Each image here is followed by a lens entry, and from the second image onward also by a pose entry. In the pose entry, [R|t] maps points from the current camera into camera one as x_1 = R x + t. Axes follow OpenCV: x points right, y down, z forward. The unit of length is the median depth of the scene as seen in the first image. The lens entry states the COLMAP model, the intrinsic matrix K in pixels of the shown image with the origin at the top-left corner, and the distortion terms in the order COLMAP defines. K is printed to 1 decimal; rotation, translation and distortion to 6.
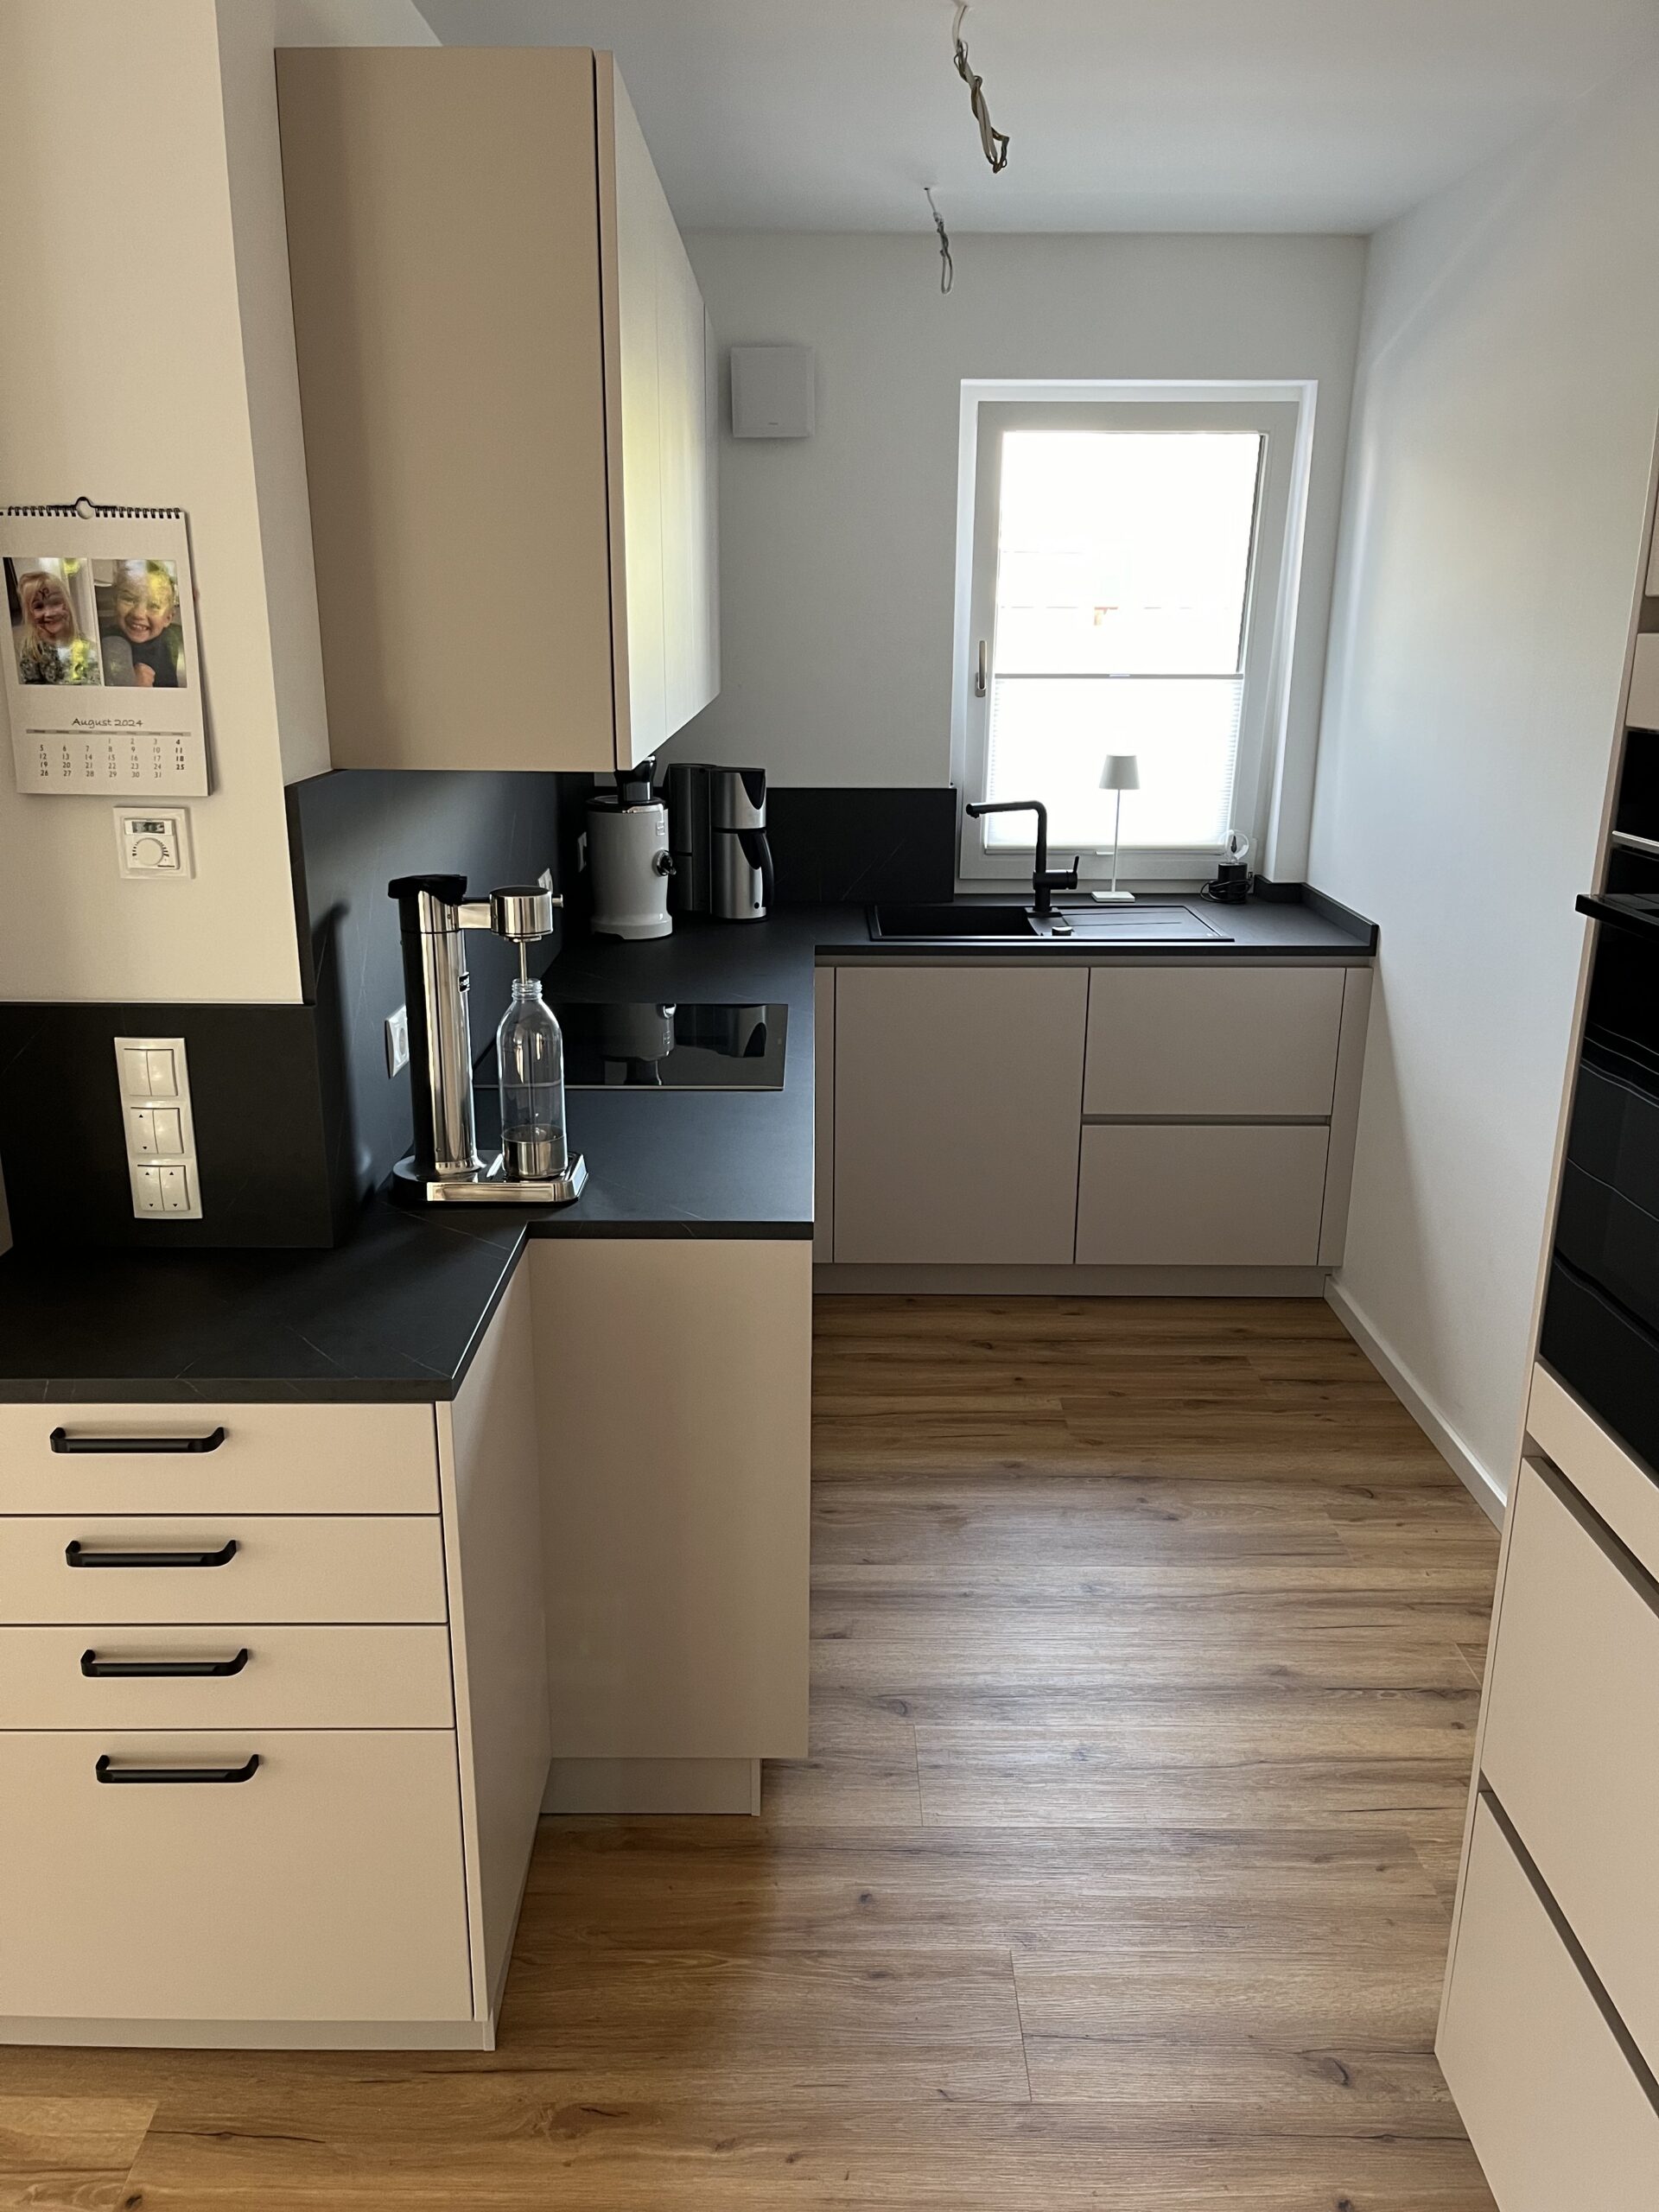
lens RADIAL K [[1678.3, 0, 811.8], [0, 1678.3, 1117.7], [0, 0, 1]] dist [0.089145, -0.116871]
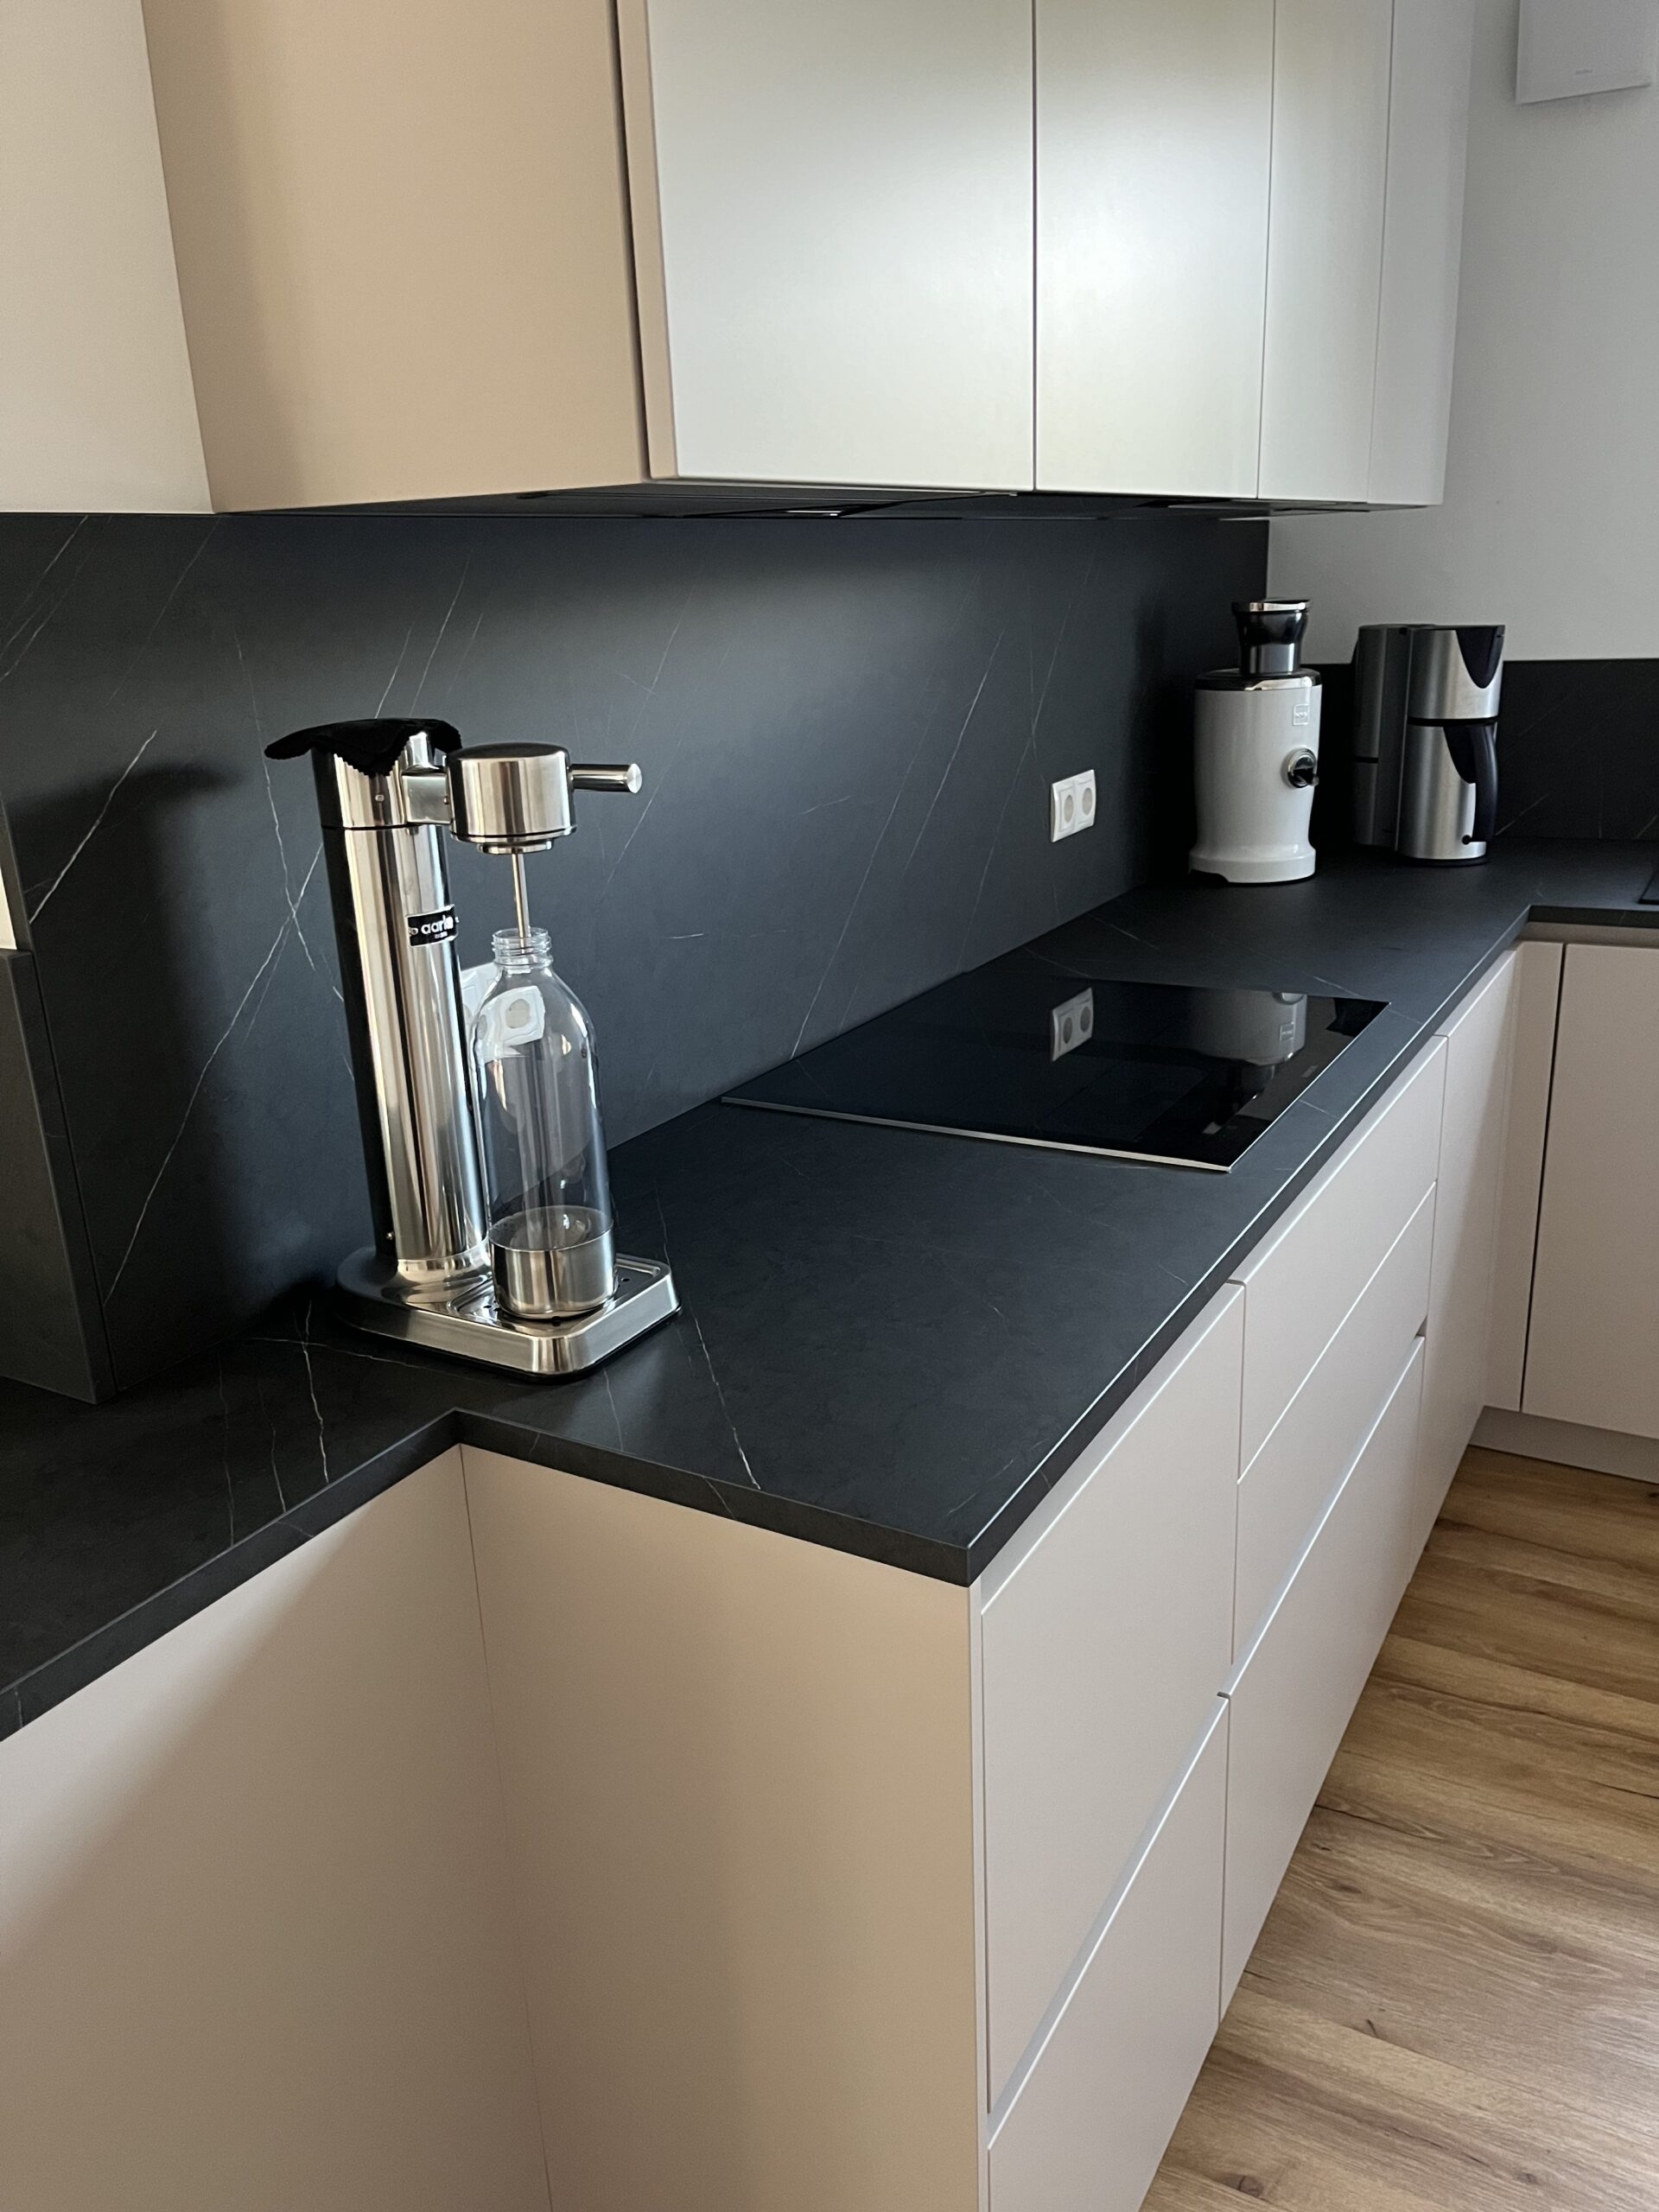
lens RADIAL K [[1685.8, 0, 832.2], [0, 1685.8, 1111.2], [0, 0, 1]] dist [0.057070, -0.073600]
pose [[0.867116, 0.115889, -0.484438, 0.090116], [-0.102110, 0.993260, 0.054840, -0.036331], [0.487529, 0.001913, 0.873105, 0.337665]]
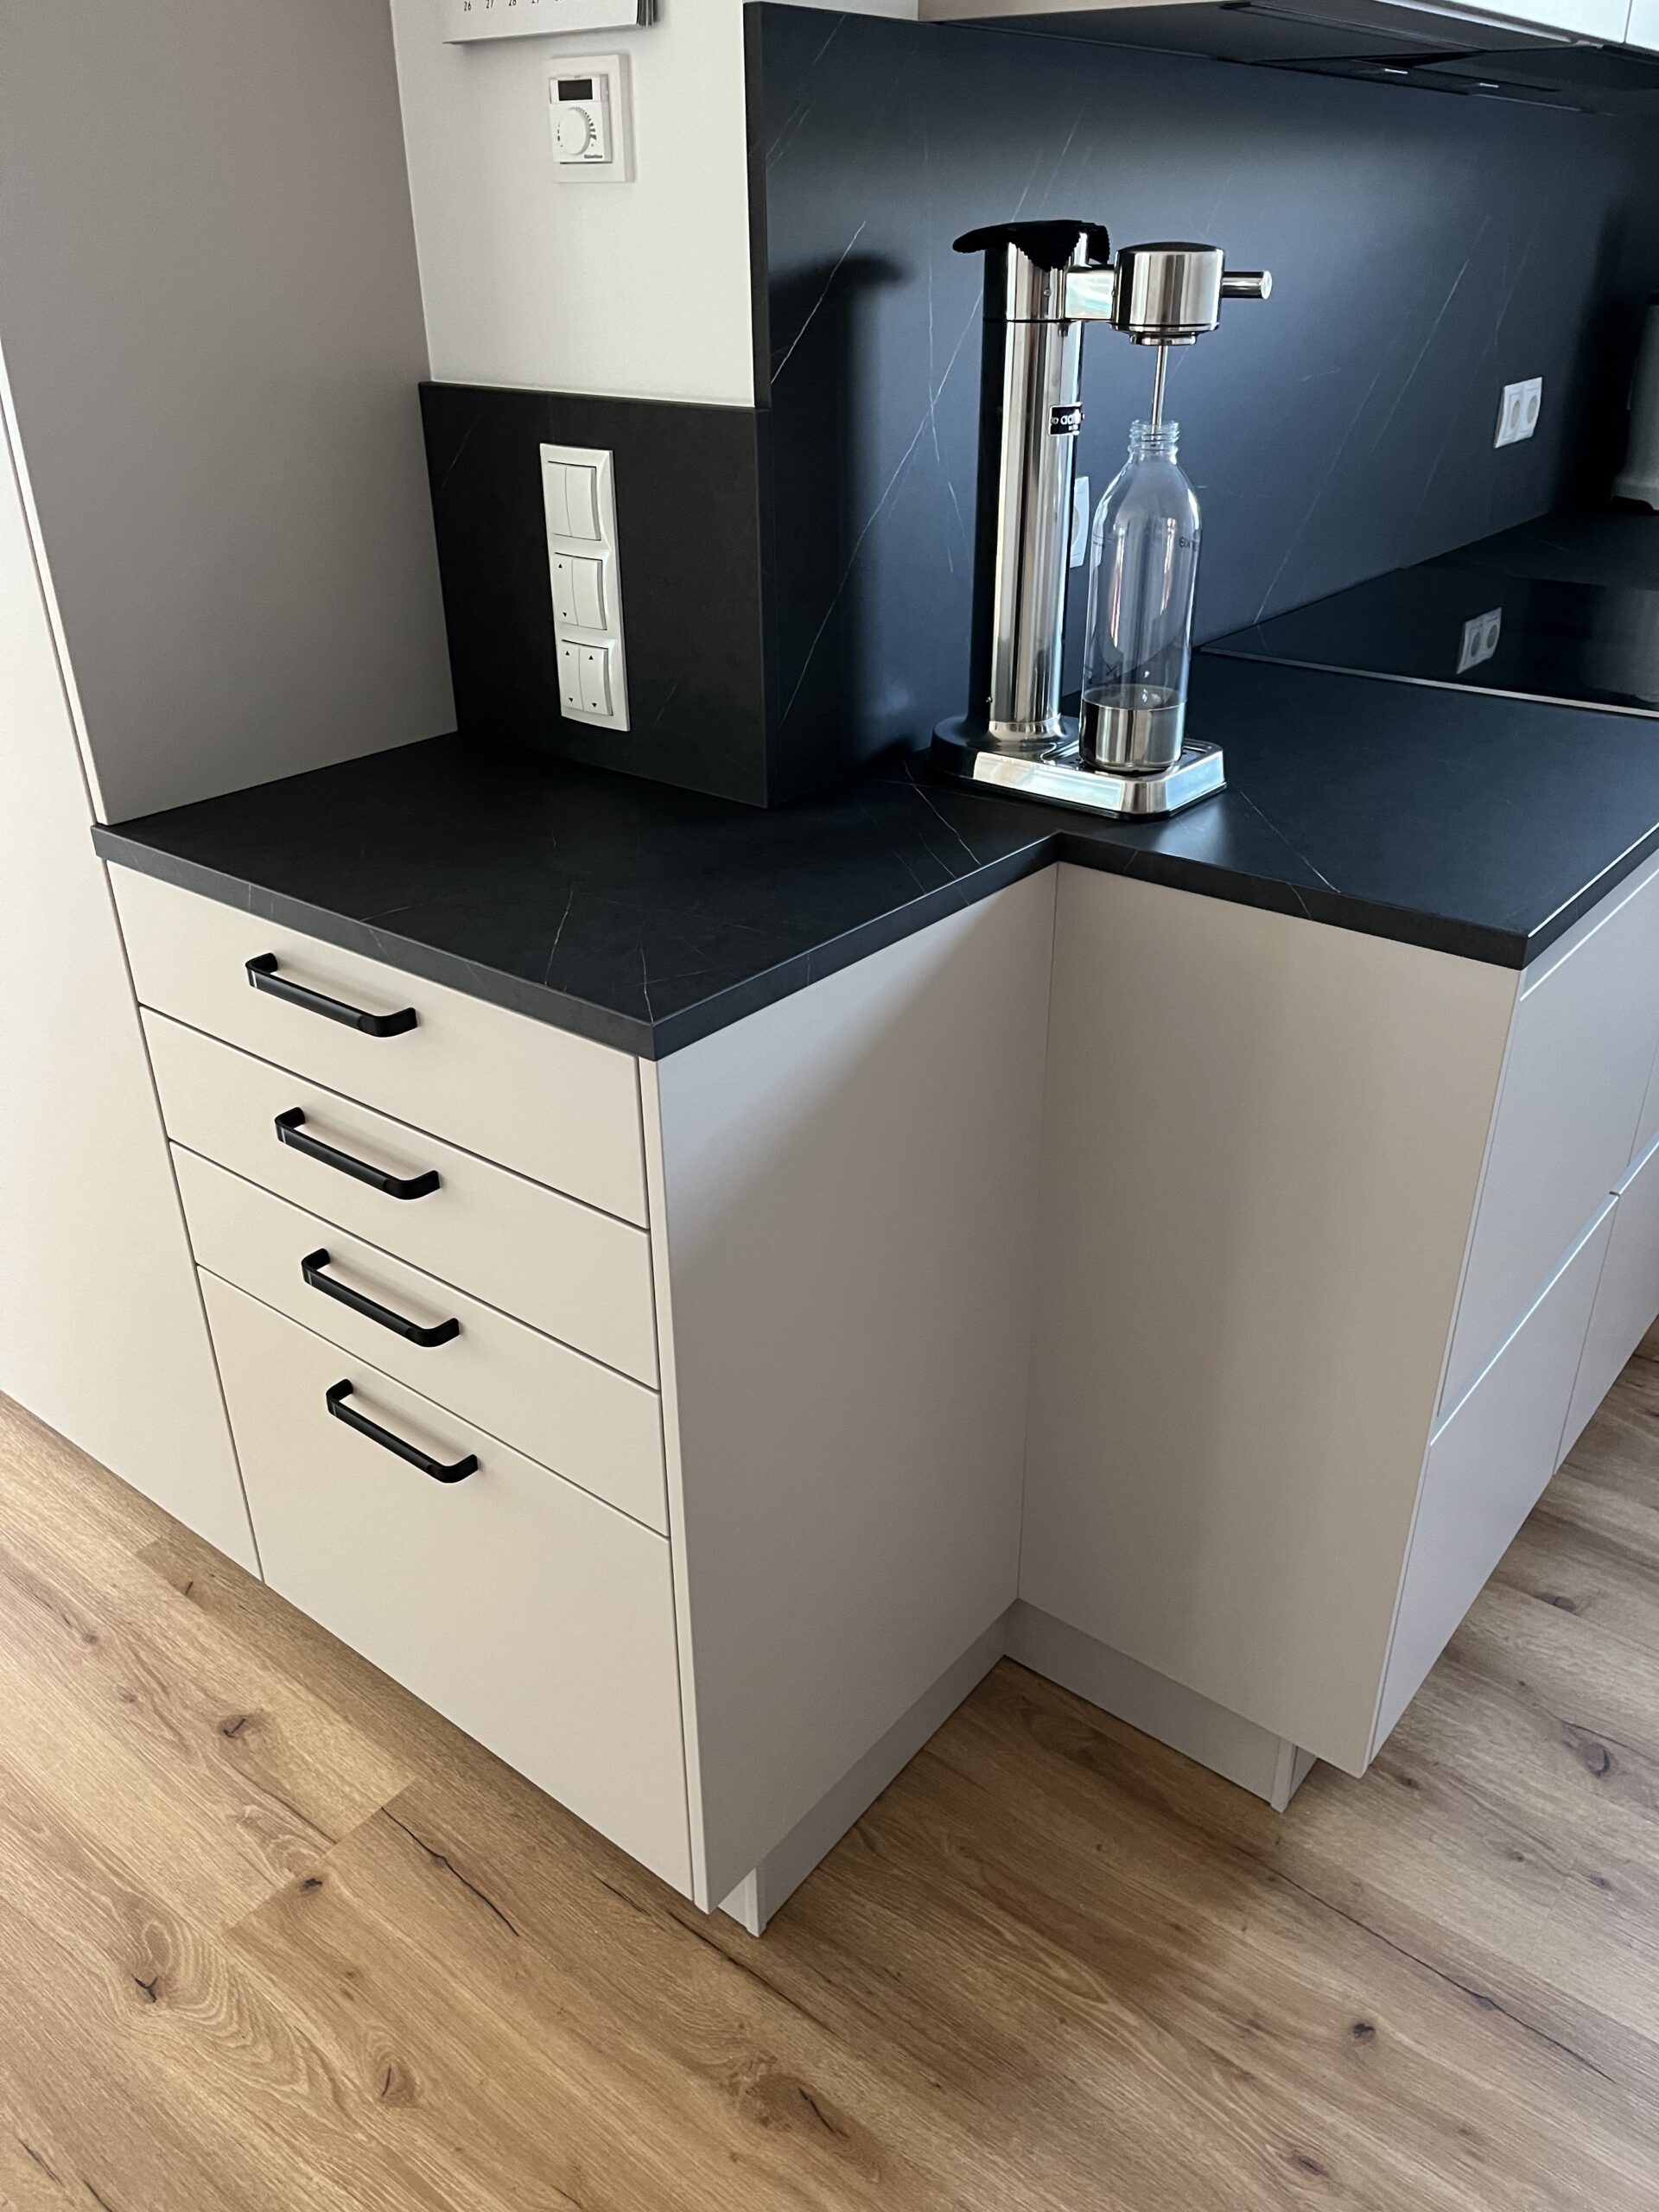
lens RADIAL K [[1685.8, 0, 832.2], [0, 1685.8, 1111.2], [0, 0, 1]] dist [0.057070, -0.073600]
pose [[0.784939, 0.279209, -0.553094, 0.075233], [-0.169391, 0.955400, 0.241902, 0.013243], [0.595968, -0.096189, 0.797227, 0.246320]]
